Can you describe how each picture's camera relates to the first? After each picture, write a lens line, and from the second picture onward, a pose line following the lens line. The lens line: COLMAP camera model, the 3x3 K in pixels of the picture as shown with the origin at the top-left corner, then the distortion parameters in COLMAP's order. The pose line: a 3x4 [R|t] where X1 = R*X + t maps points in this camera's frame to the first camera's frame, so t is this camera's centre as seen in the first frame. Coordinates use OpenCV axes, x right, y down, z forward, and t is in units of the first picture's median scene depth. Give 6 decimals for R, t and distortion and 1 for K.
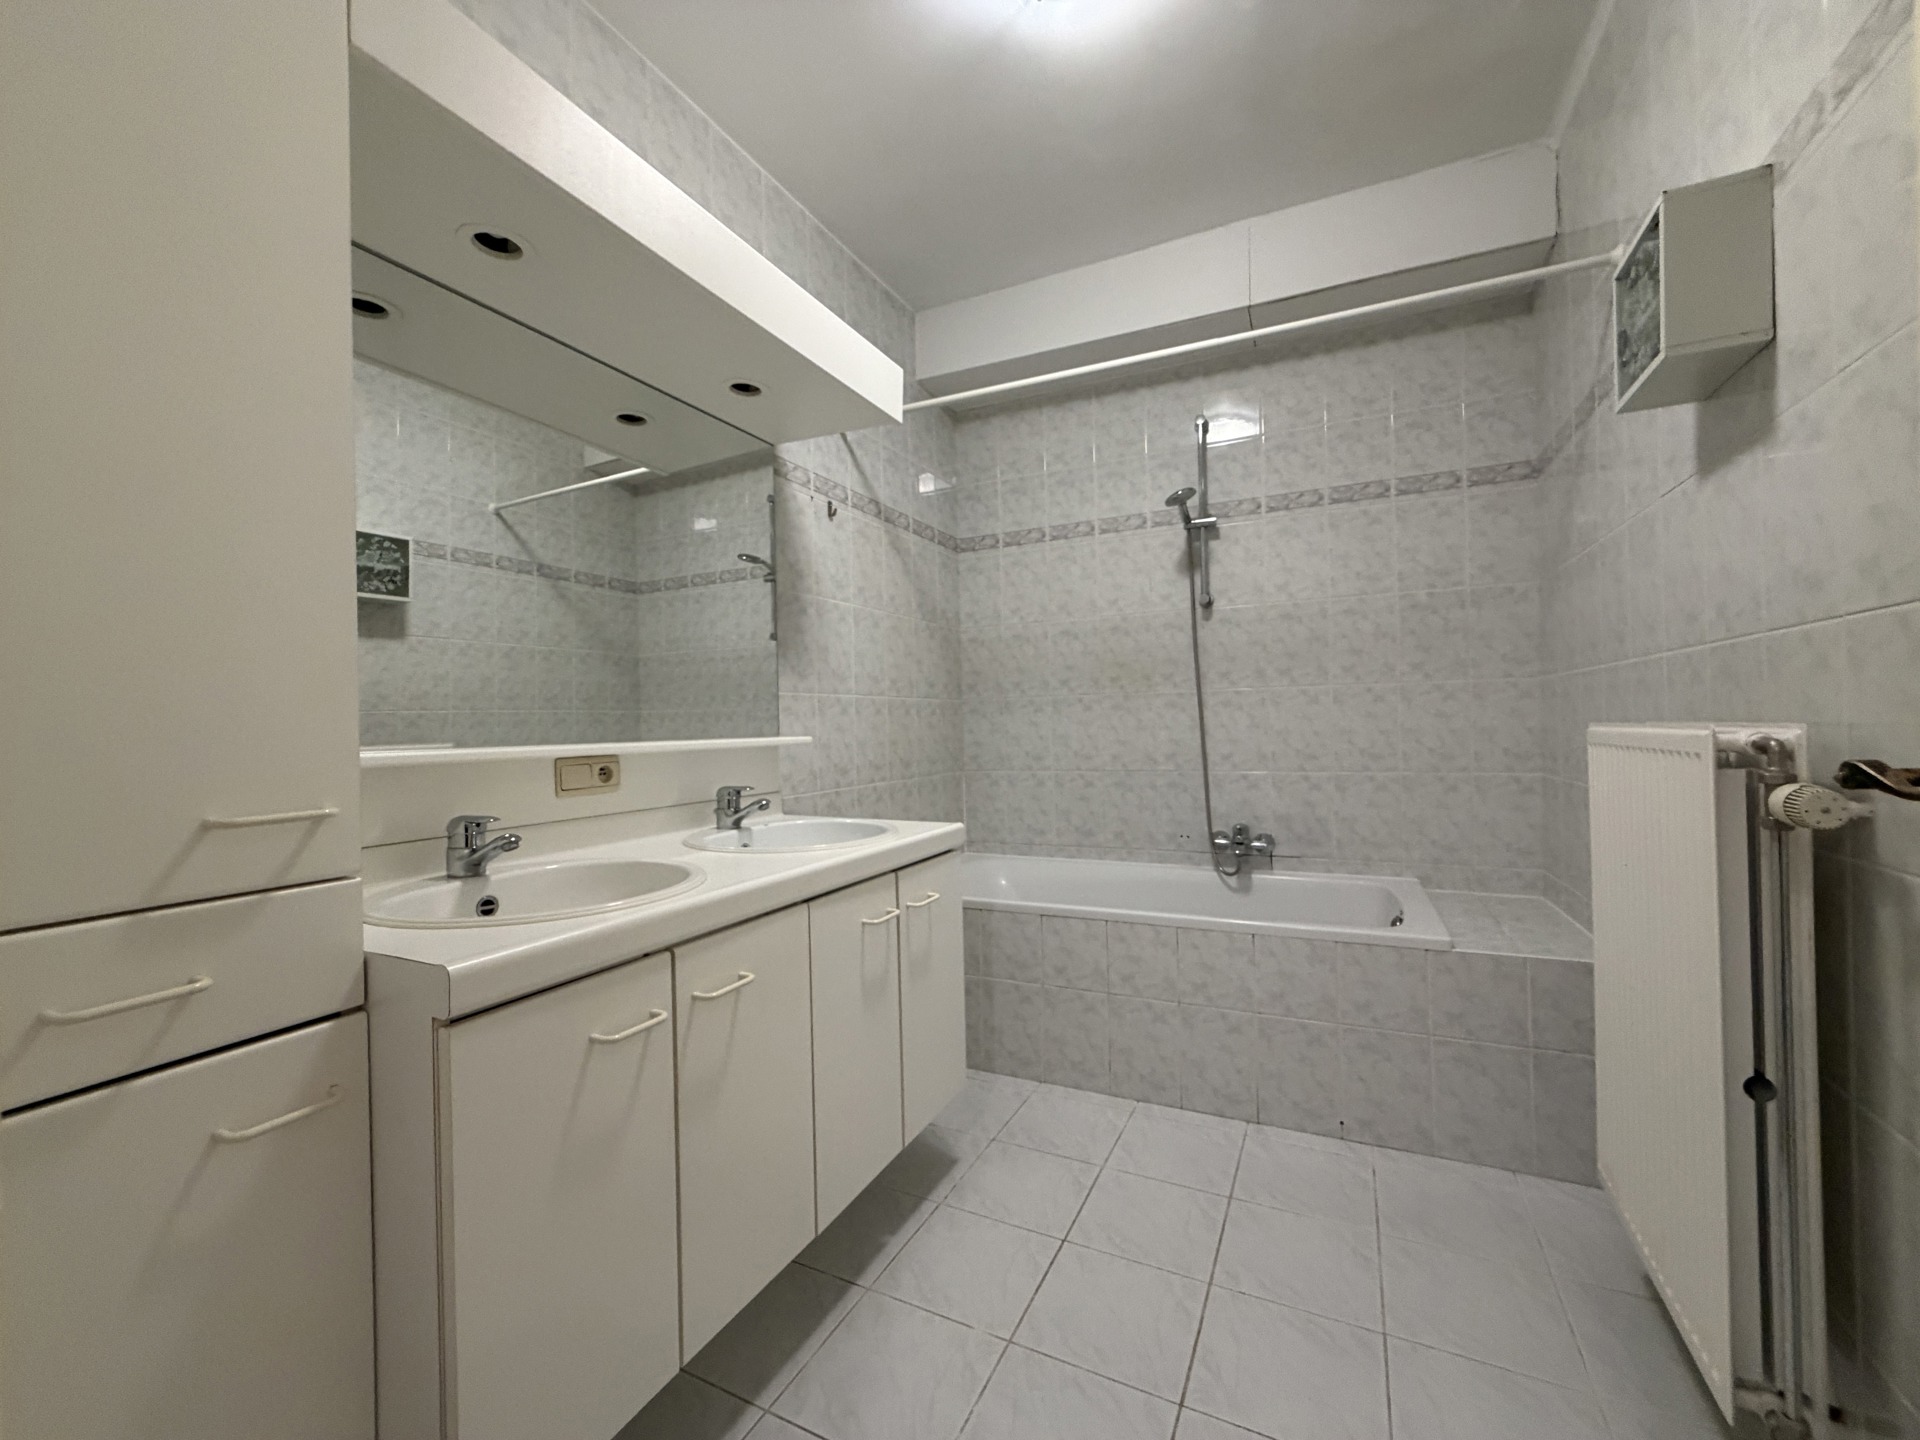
lens RADIAL K [[771.2, 0, 956.5], [0, 771.2, 720.5], [0, 0, 1]] dist [-0.000236, 0.000042]
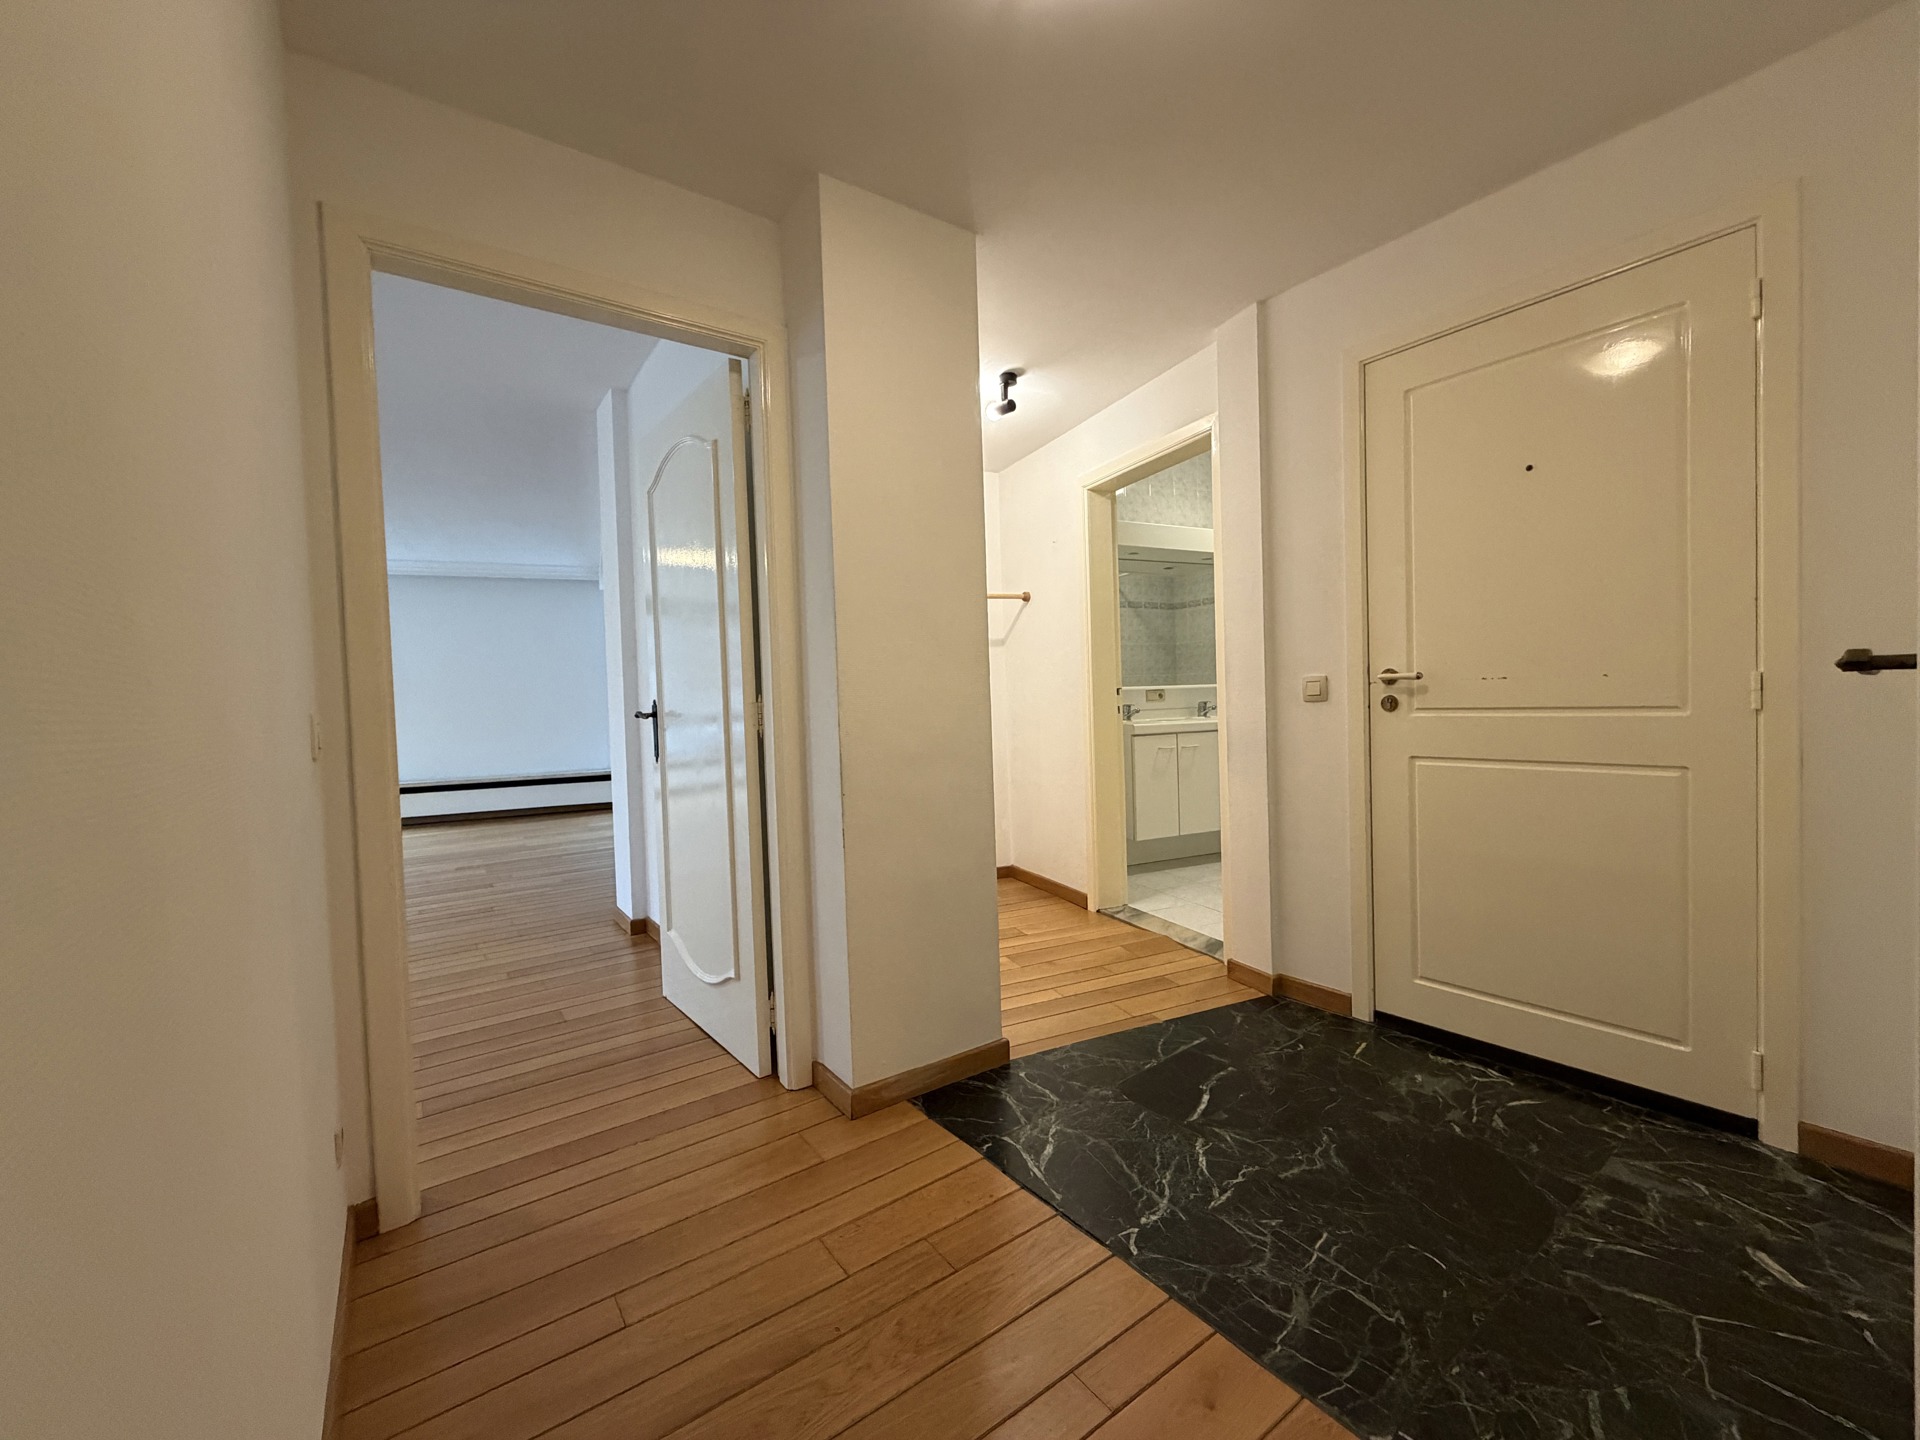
lens RADIAL K [[771.2, 0, 956.5], [0, 771.2, 720.5], [0, 0, 1]] dist [-0.000236, 0.000042]
pose [[0.776283, 0.016413, -0.630171, 0.529940], [0.021764, 0.998367, 0.052813, -0.007594], [0.630009, -0.054713, 0.774658, -1.181311]]
